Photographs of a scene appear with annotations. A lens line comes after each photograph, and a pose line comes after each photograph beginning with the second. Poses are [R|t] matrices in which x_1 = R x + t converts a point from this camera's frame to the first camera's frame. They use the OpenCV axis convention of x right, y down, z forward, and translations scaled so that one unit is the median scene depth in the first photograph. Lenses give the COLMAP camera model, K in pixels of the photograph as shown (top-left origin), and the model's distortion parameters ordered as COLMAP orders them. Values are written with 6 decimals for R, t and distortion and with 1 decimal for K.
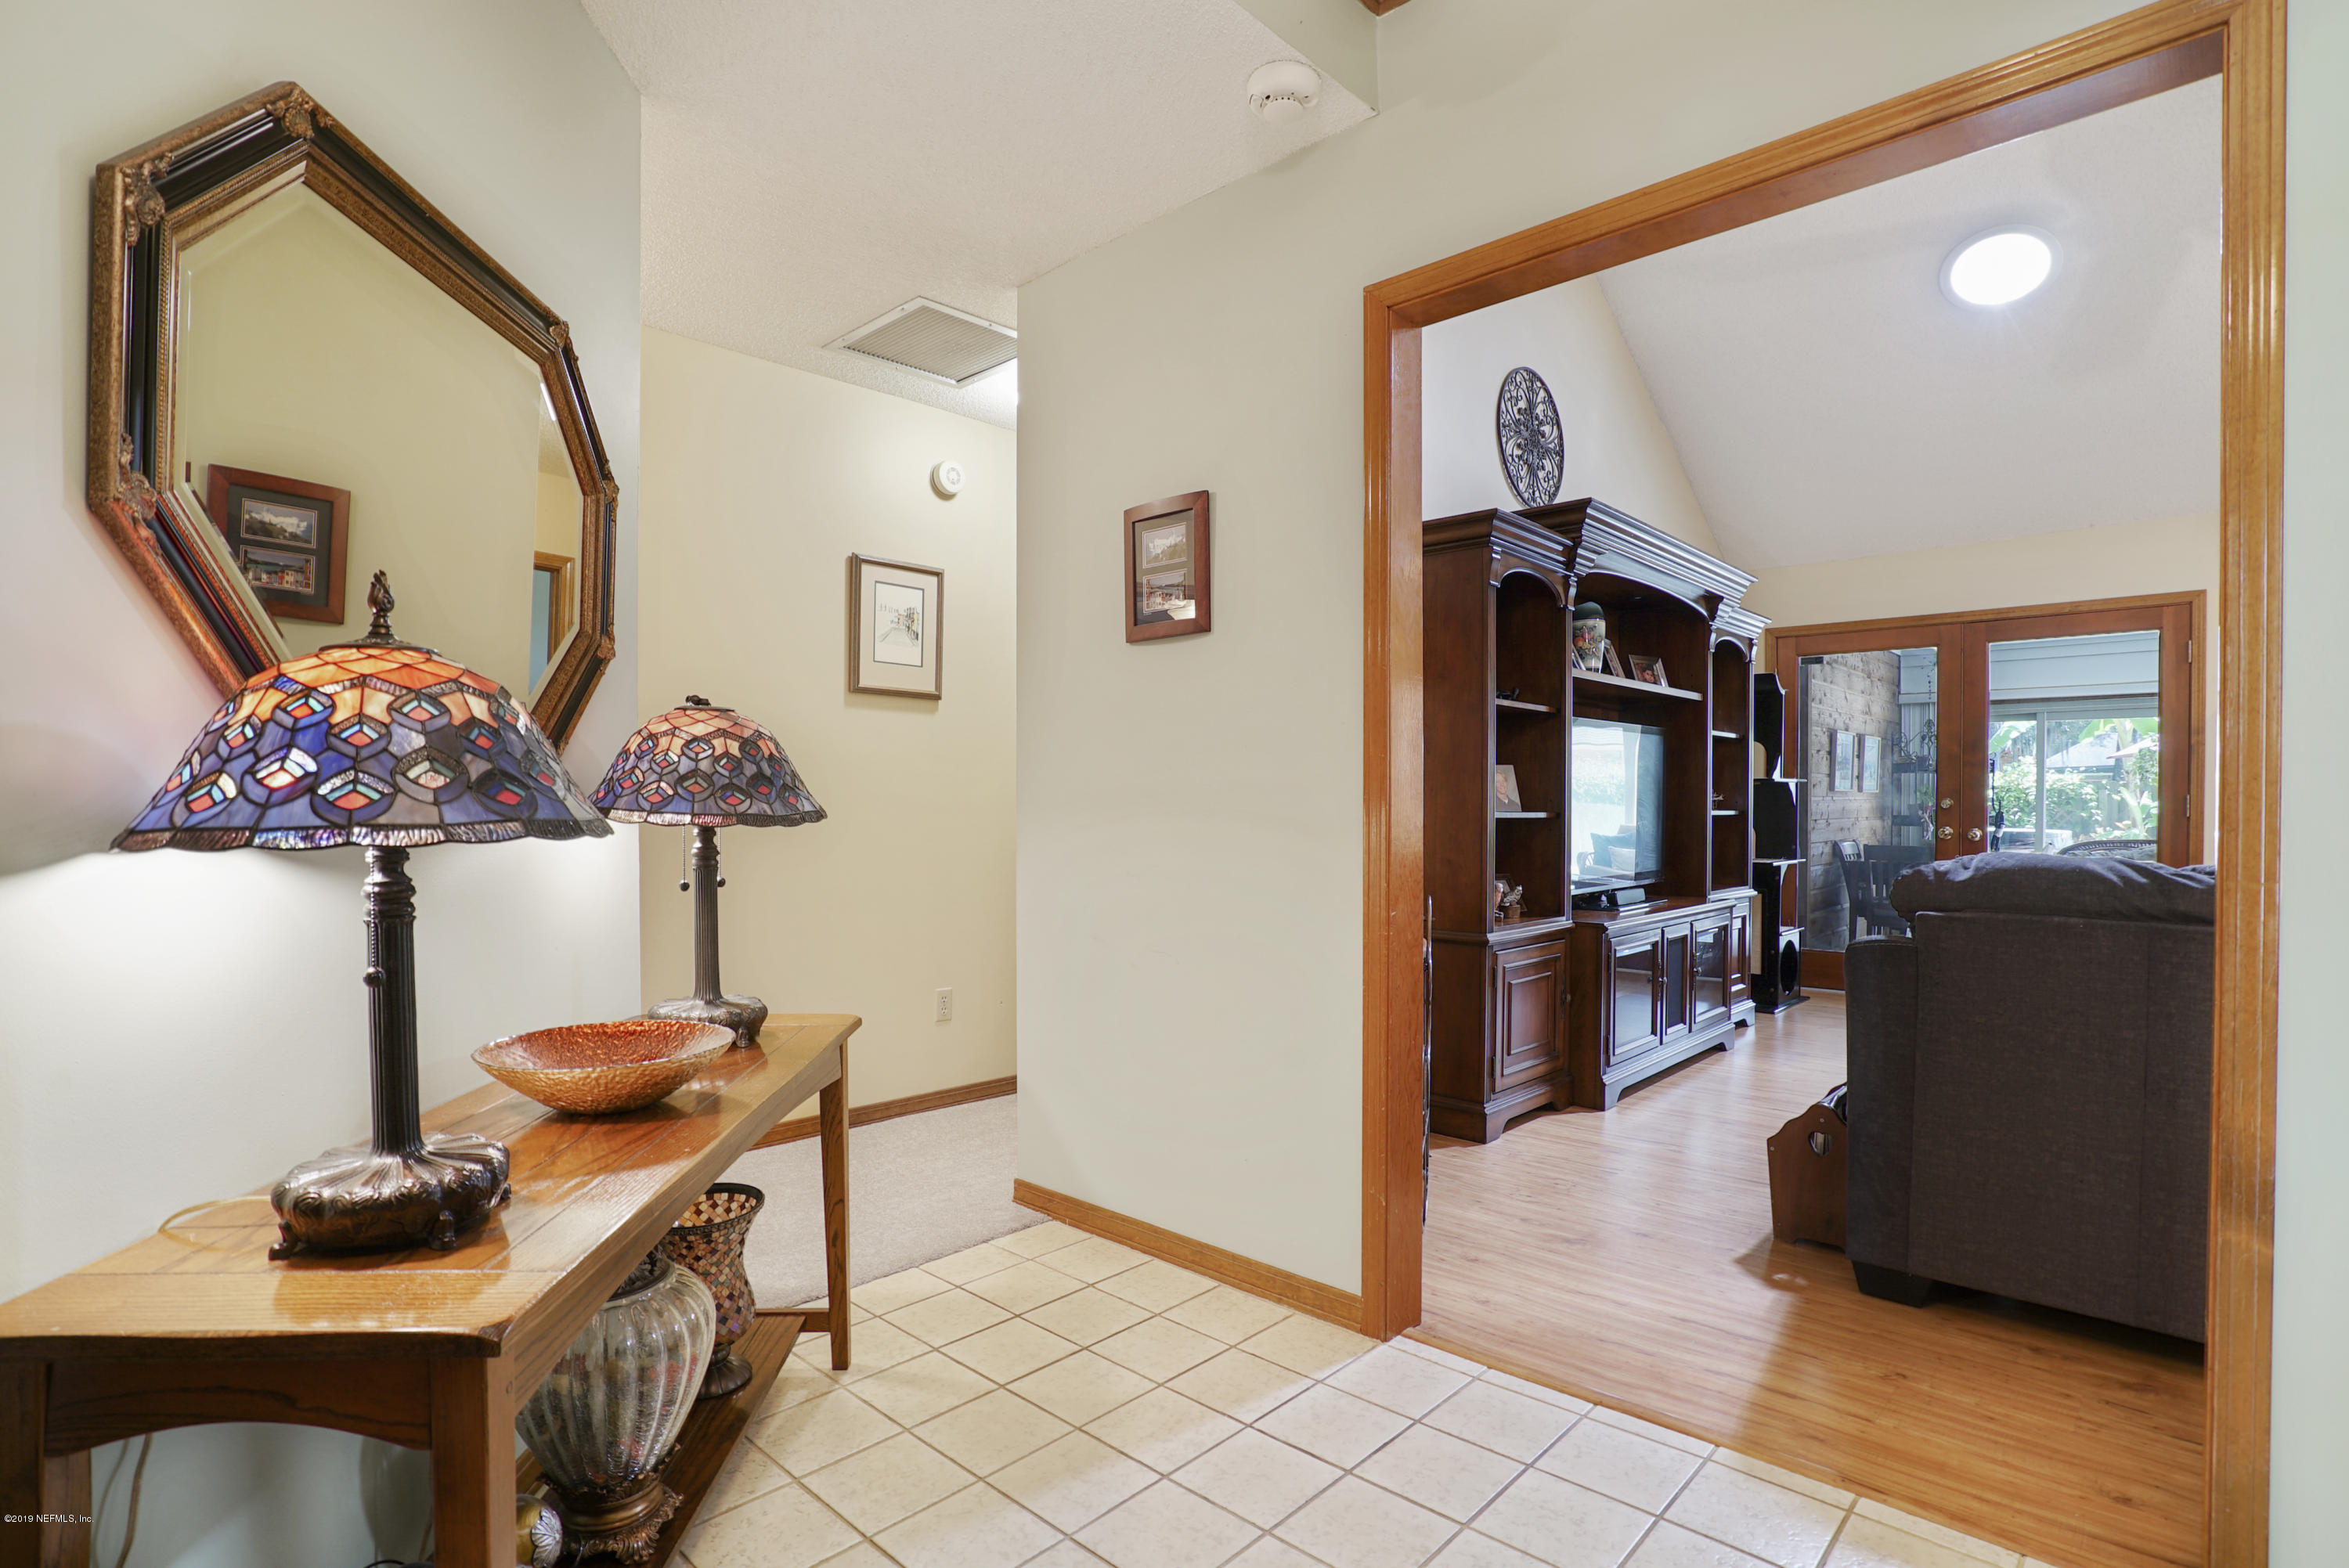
lens RADIAL K [[1160.4, 0, 1178.7], [0, 1160.4, 837.2], [0, 0, 1]] dist [-0.024193, 0.000029]
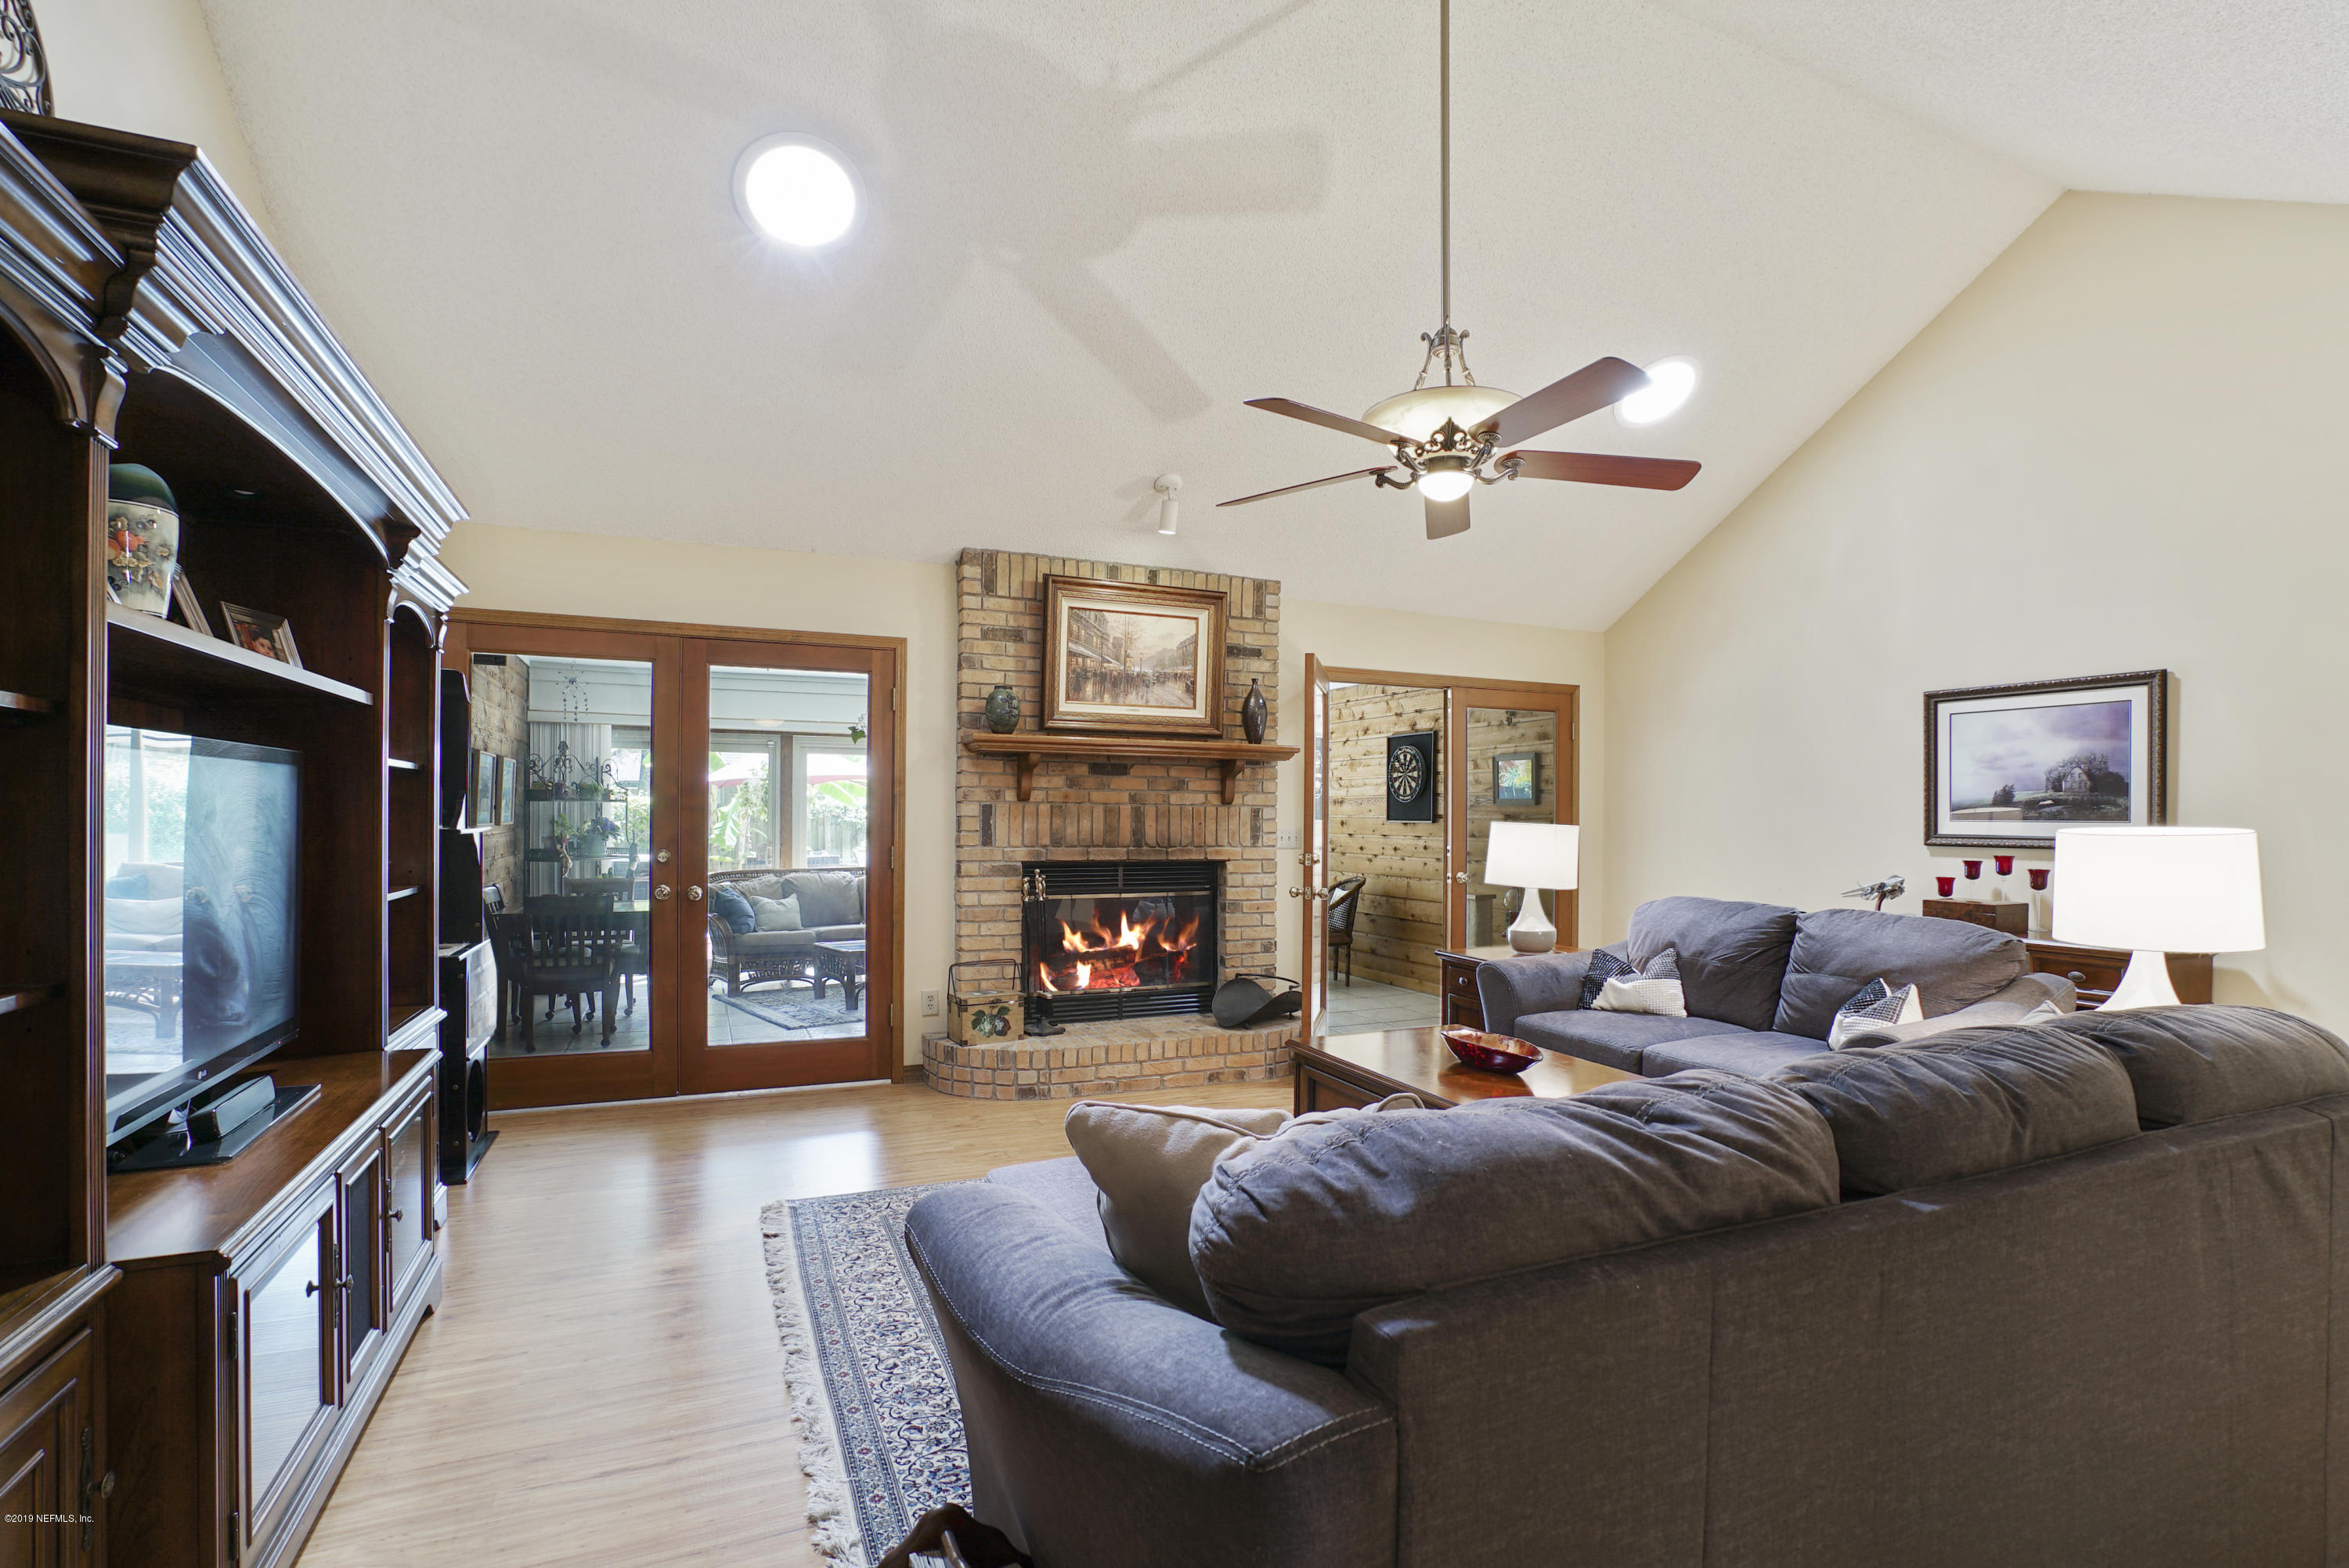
lens RADIAL K [[1104.2, 0, 1165.0], [0, 1104.2, 810.6], [0, 0, 1]] dist [-0.061377, 0.022562]
pose [[0.404316, 0.008953, 0.914576, 0.125761], [0.015555, 0.999740, -0.016663, -0.050140], [-0.914487, 0.020963, 0.404071, 0.420366]]
